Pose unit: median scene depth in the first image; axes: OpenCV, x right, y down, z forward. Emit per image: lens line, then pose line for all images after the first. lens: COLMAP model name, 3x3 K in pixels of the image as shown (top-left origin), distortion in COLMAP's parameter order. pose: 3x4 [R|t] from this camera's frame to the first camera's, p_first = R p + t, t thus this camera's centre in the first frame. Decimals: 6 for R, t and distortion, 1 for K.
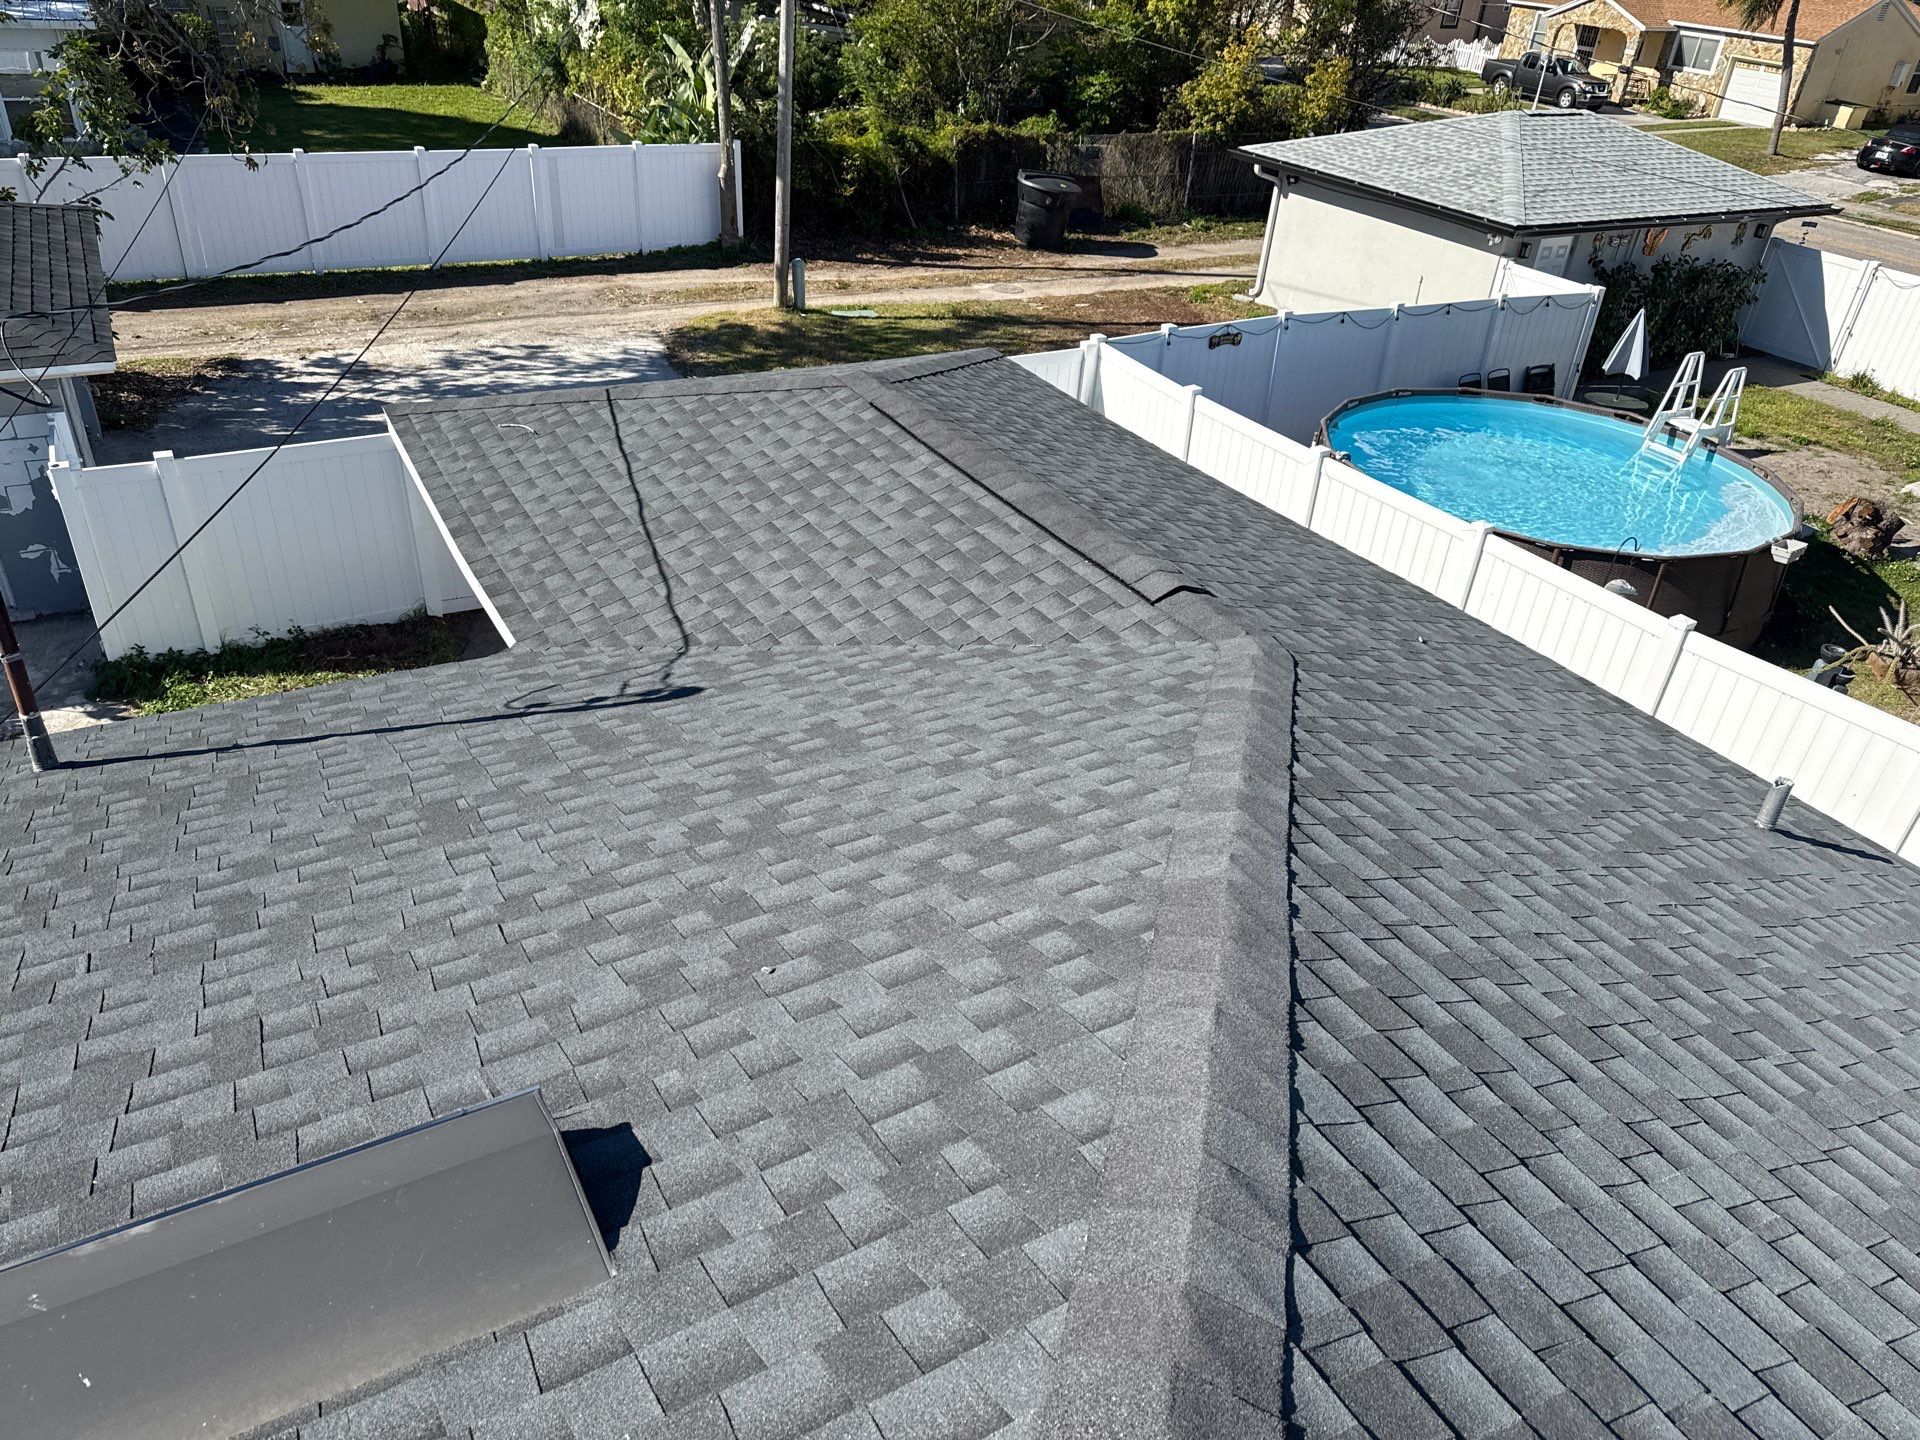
lens RADIAL K [[1355.9, 0, 960.9], [0, 1355.9, 731.4], [0, 0, 1]] dist [0.100555, -0.128440]
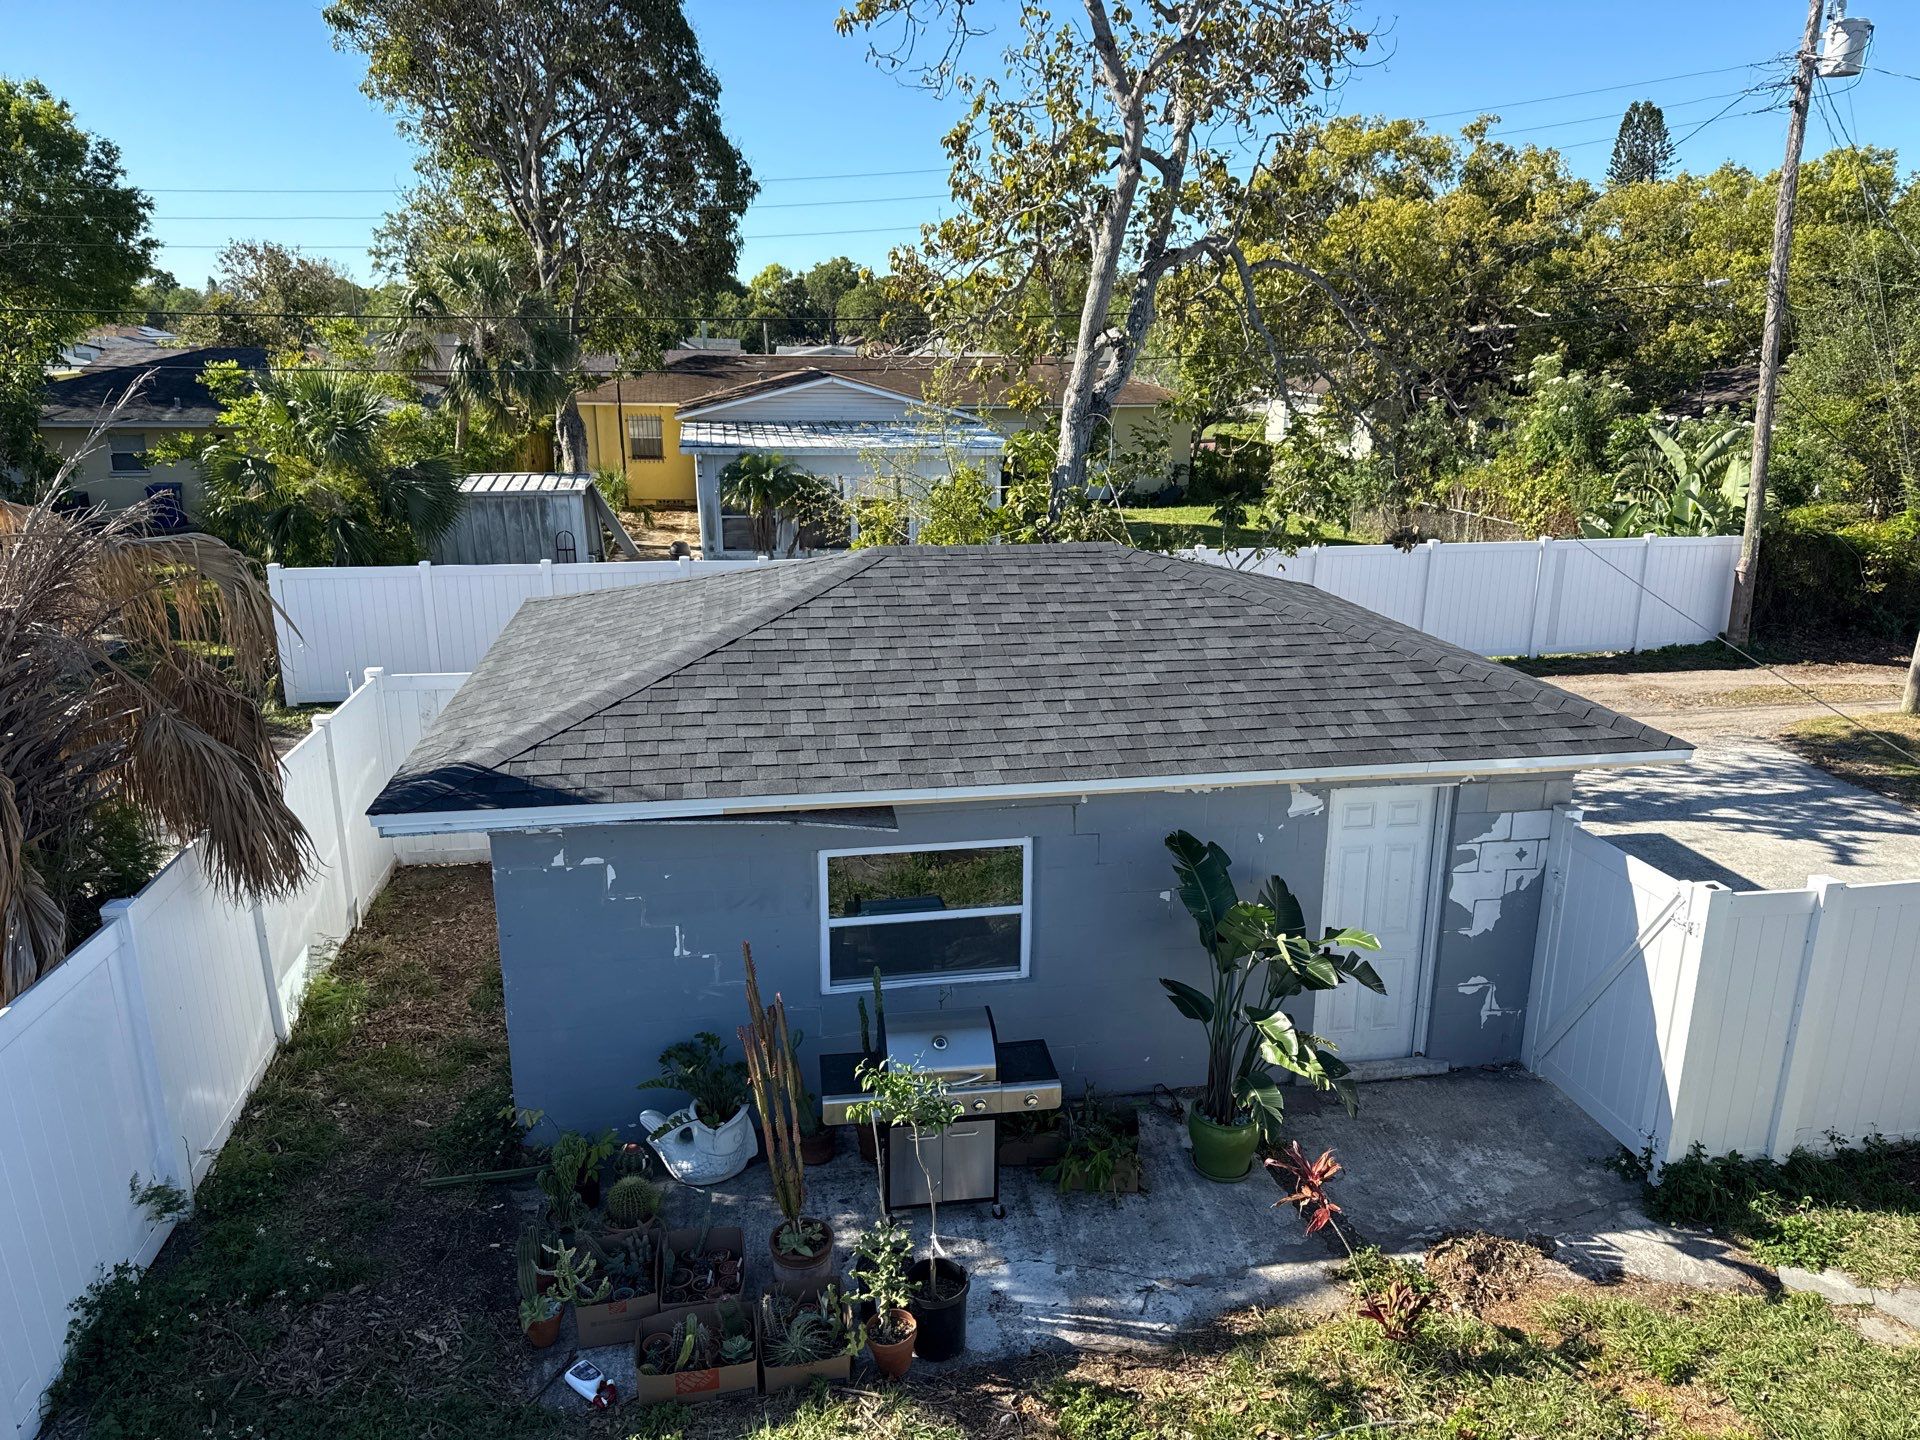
lens RADIAL K [[1355.9, 0, 960.9], [0, 1355.9, 731.4], [0, 0, 1]] dist [0.100555, -0.128440]
pose [[0.937313, 0.032715, -0.346950, -1.542217], [-0.131231, 0.955432, -0.264440, -0.060731], [0.322835, 0.293394, 0.899832, 0.427719]]
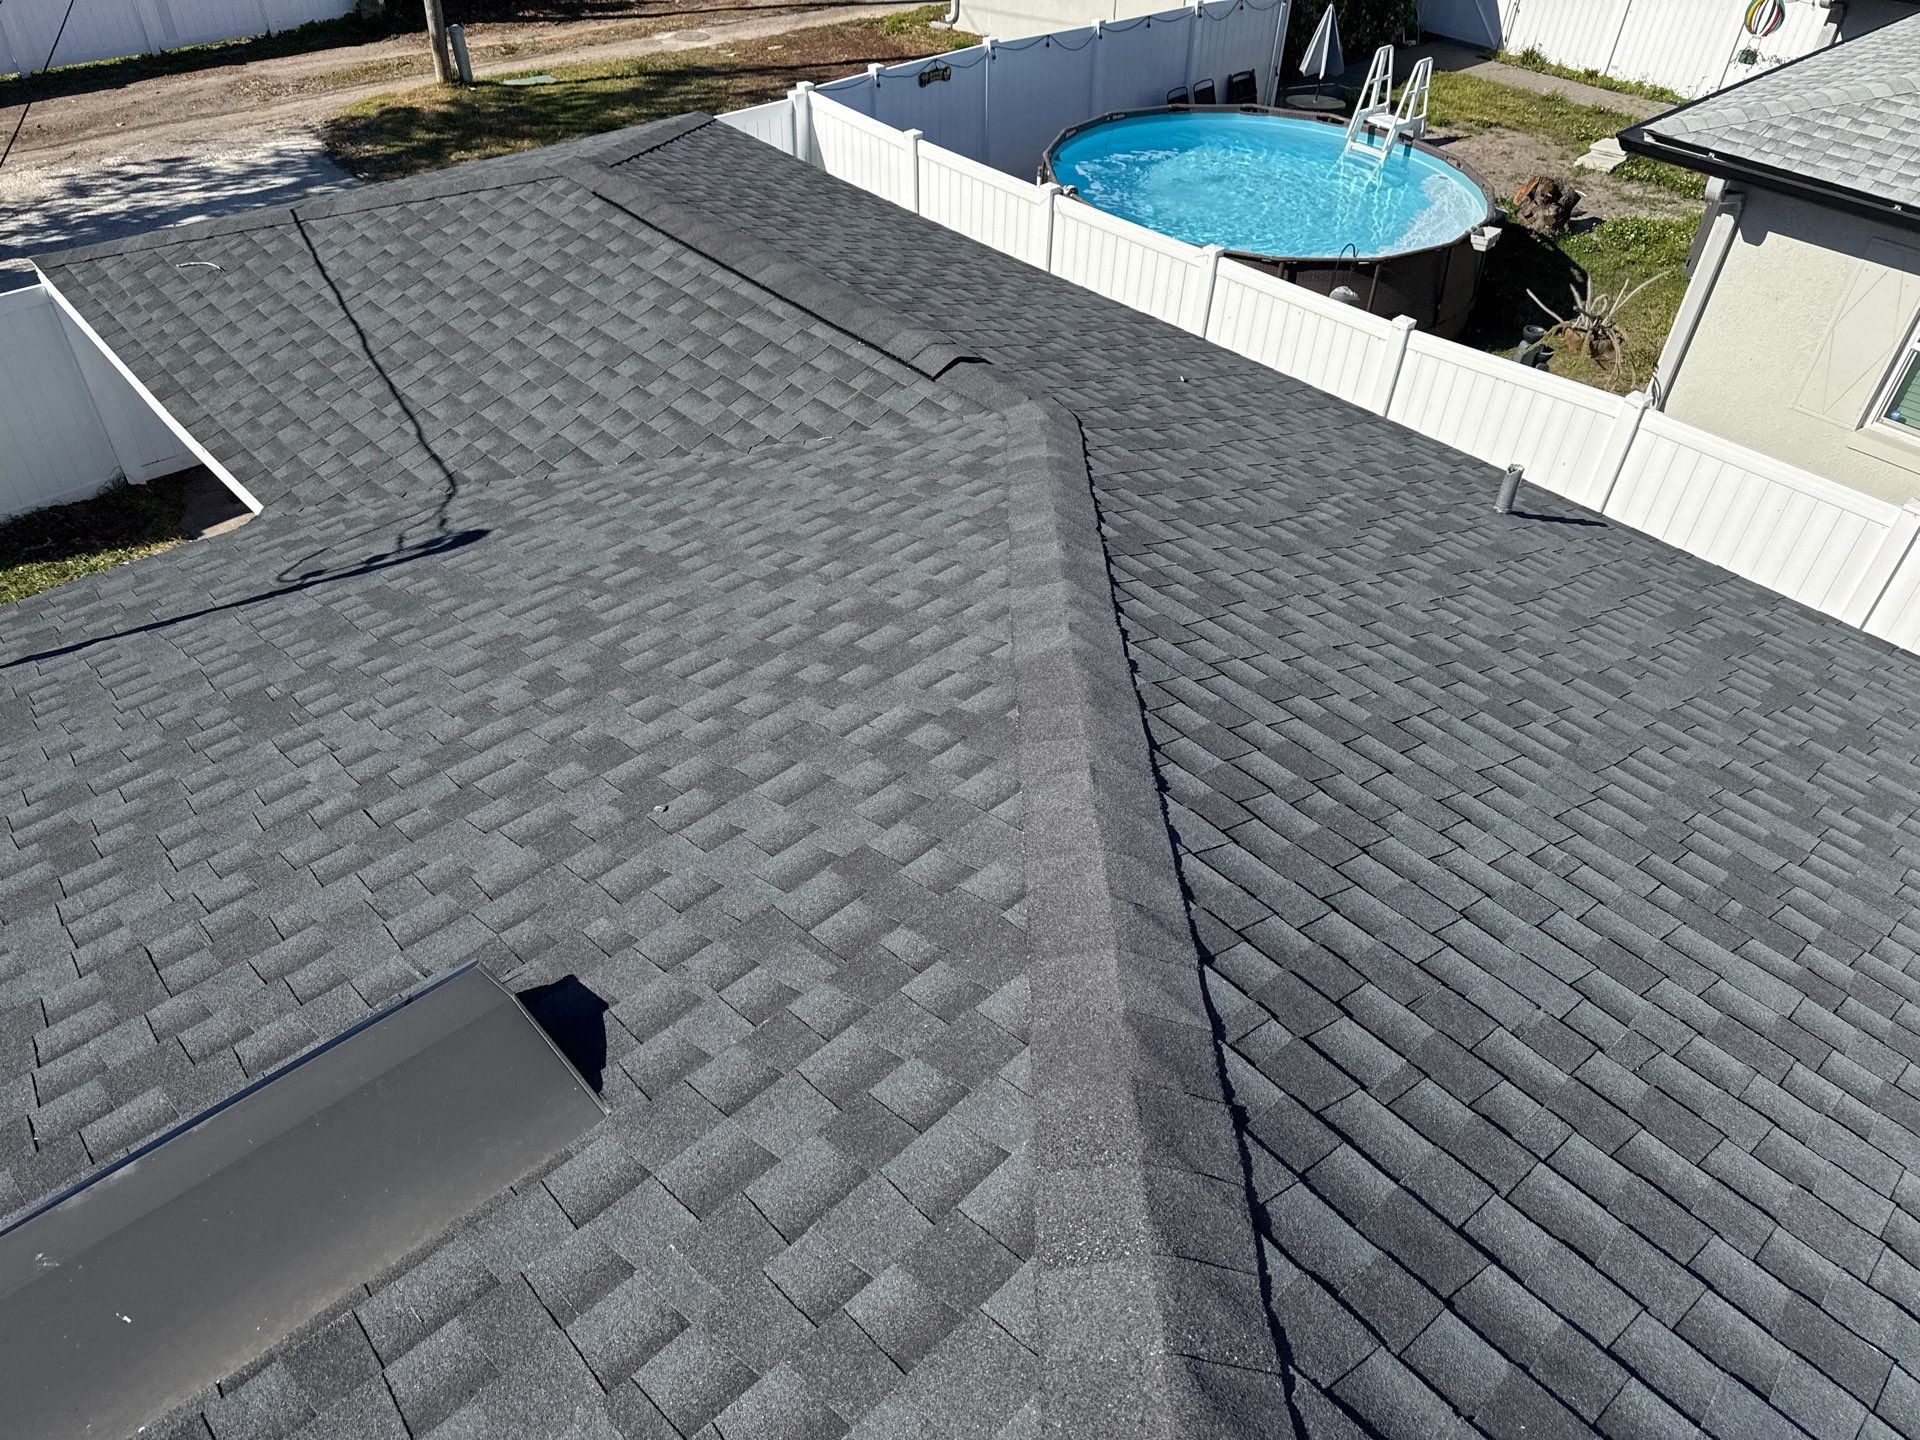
lens RADIAL K [[1348.4, 0, 962.8], [0, 1348.4, 716.9], [0, 0, 1]] dist [0.098399, -0.115338]
pose [[0.973649, -0.170418, 0.151542, -0.034239], [0.144644, 0.975226, 0.167370, -0.016955], [-0.176310, -0.141040, 0.974178, -0.016526]]
